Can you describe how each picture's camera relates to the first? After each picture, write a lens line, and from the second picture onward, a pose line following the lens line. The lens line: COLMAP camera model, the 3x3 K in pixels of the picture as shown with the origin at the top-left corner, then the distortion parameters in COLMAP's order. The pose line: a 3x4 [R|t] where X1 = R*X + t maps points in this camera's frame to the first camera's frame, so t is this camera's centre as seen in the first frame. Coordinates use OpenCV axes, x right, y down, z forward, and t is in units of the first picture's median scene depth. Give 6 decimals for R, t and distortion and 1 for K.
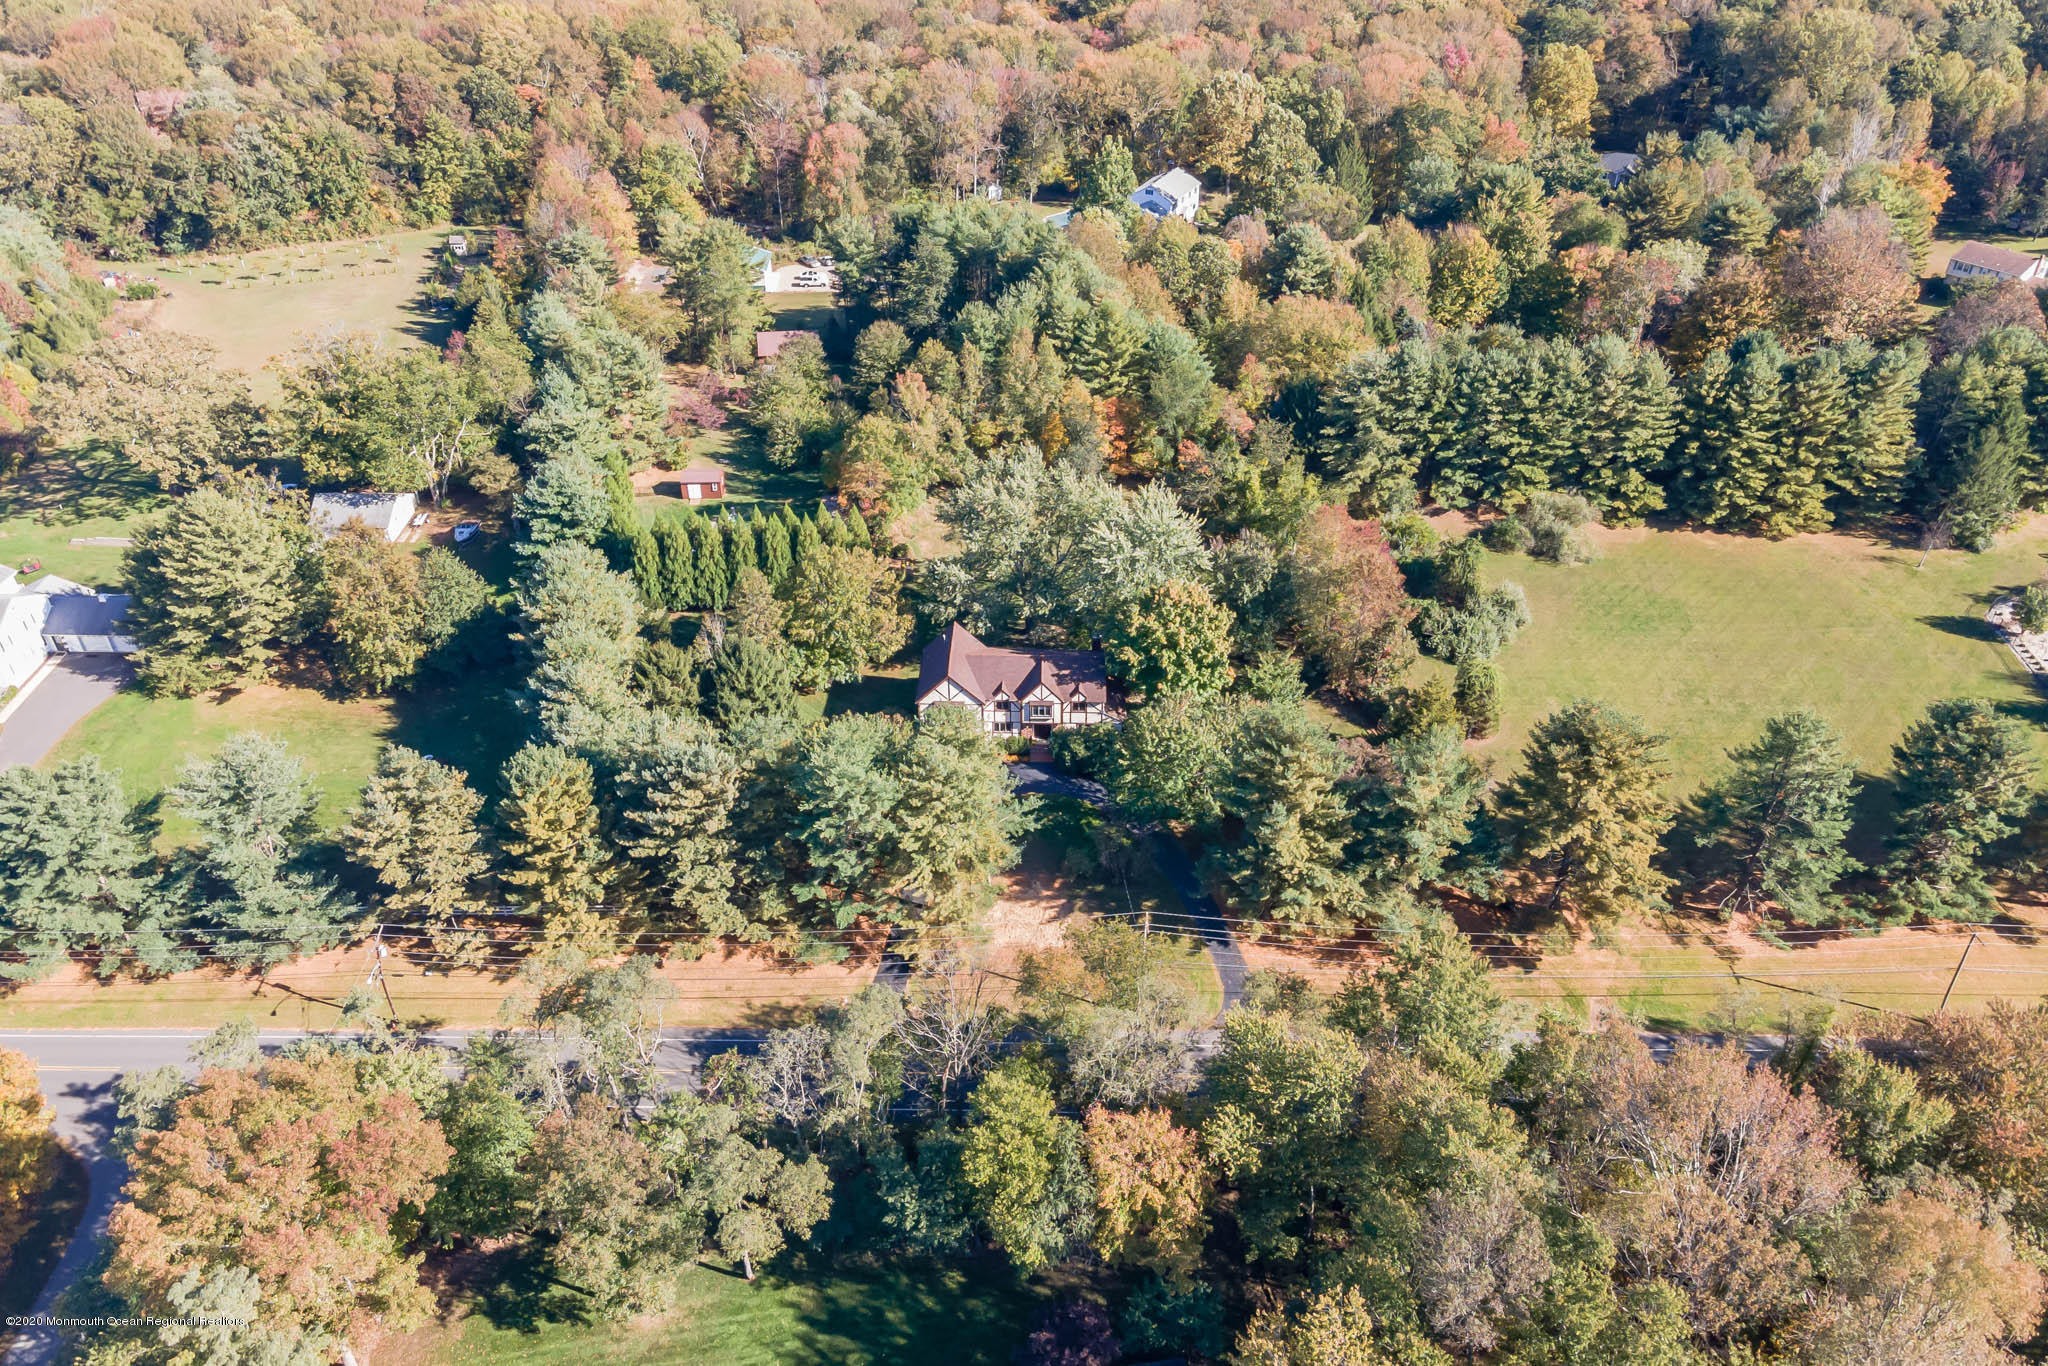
lens RADIAL K [[1416.0, 0, 1026.2], [0, 1416.0, 683.7], [0, 0, 1]] dist [-0.000527, 0.000004]
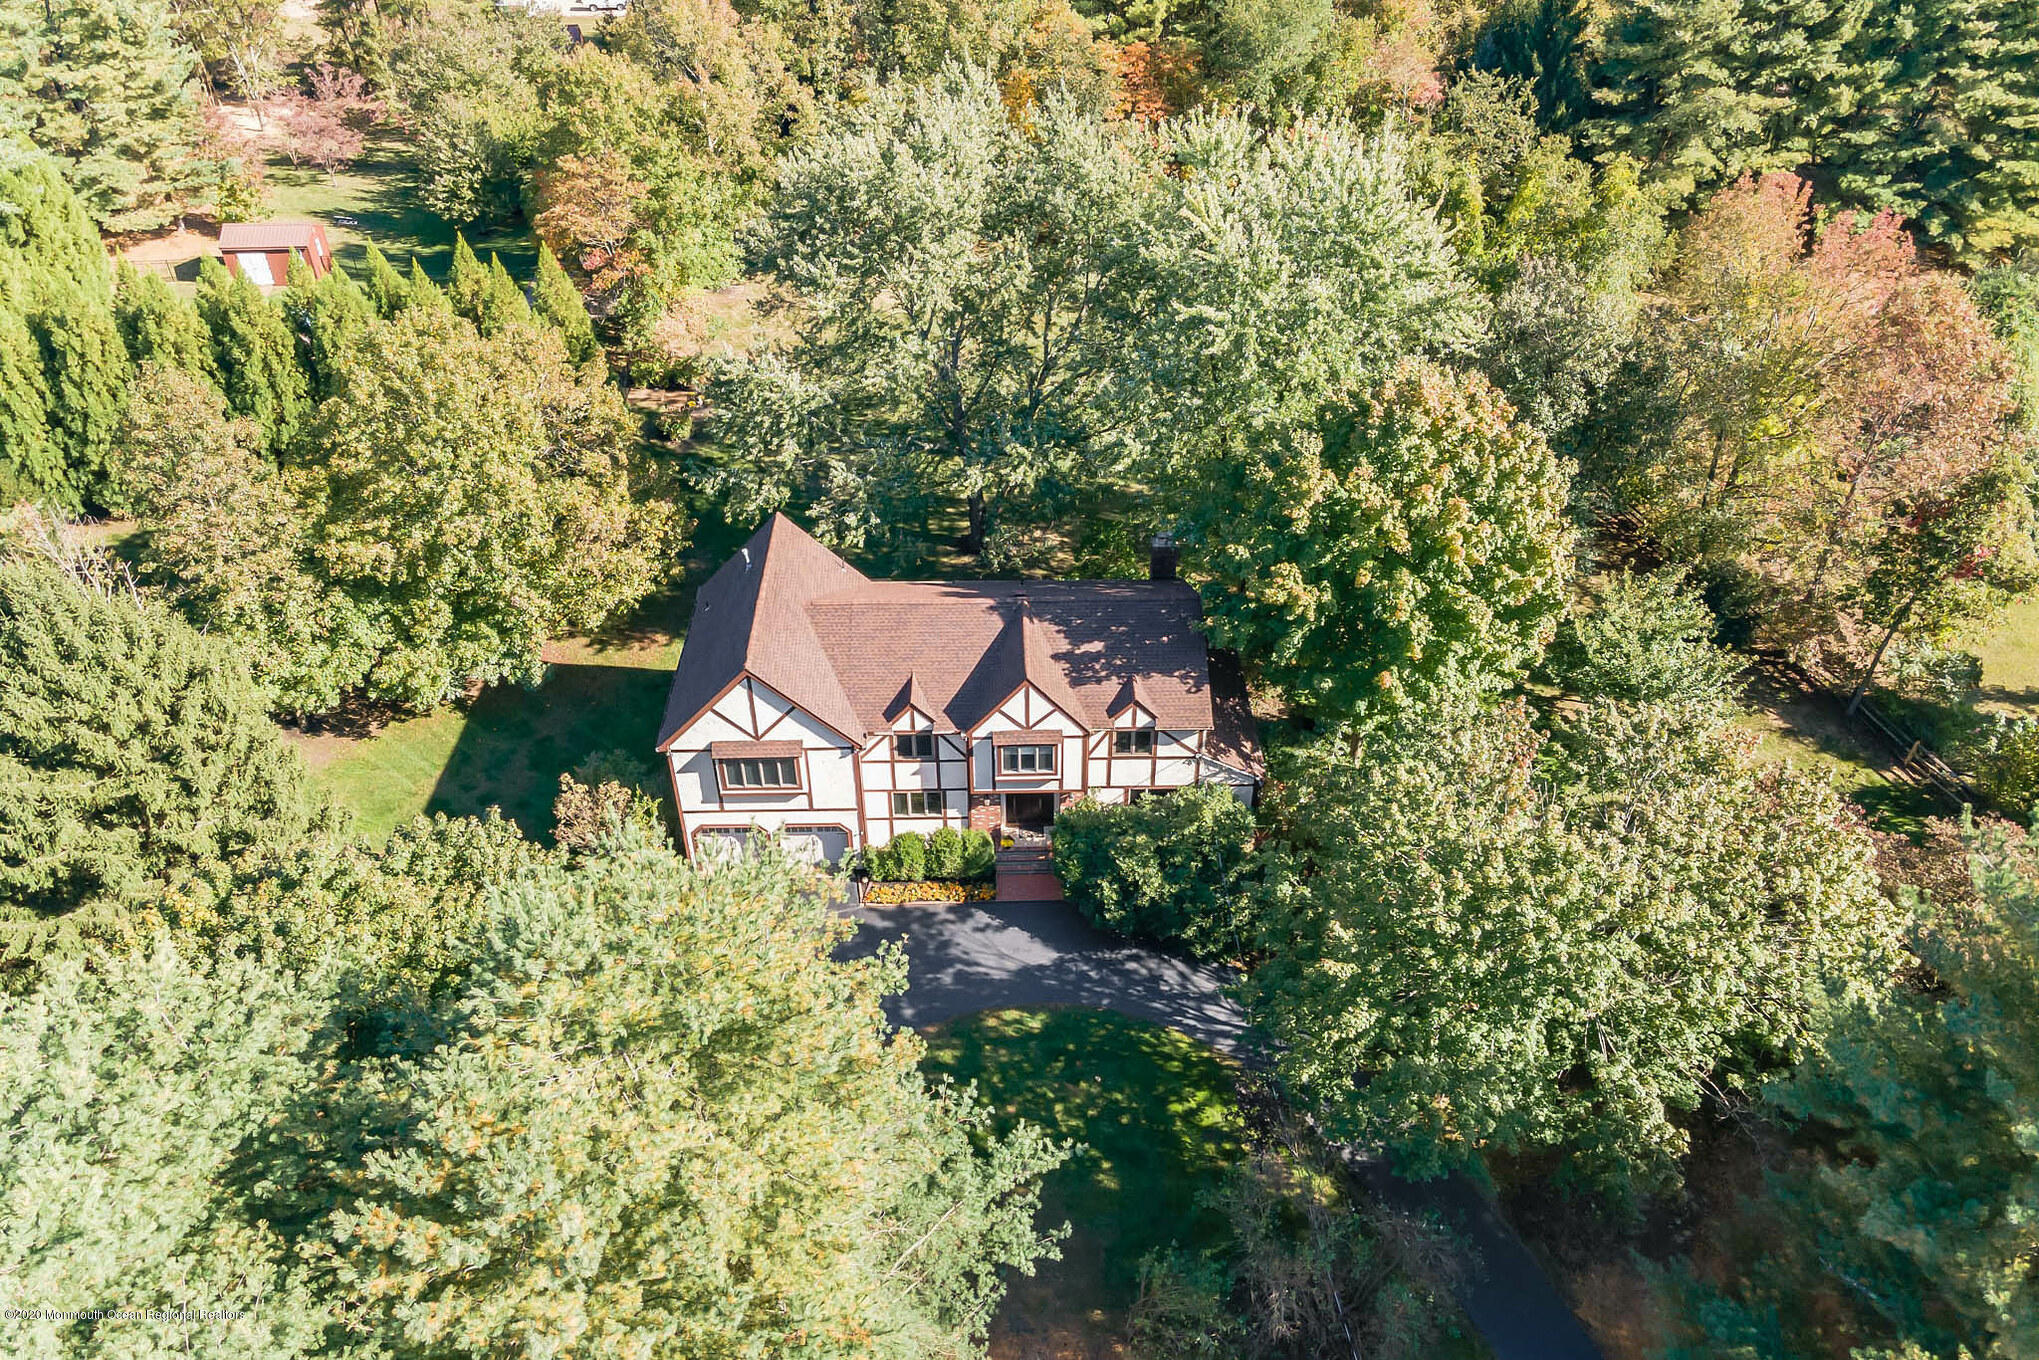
lens RADIAL K [[948.0, 0, 1009.6], [0, 948.0, 671.1], [0, 0, 1]] dist [0.011353, -0.000047]
pose [[0.998208, -0.033259, 0.049753, -0.004318], [0.030192, 0.997670, 0.061181, -0.016549], [-0.051672, -0.059570, 0.996886, 0.764562]]
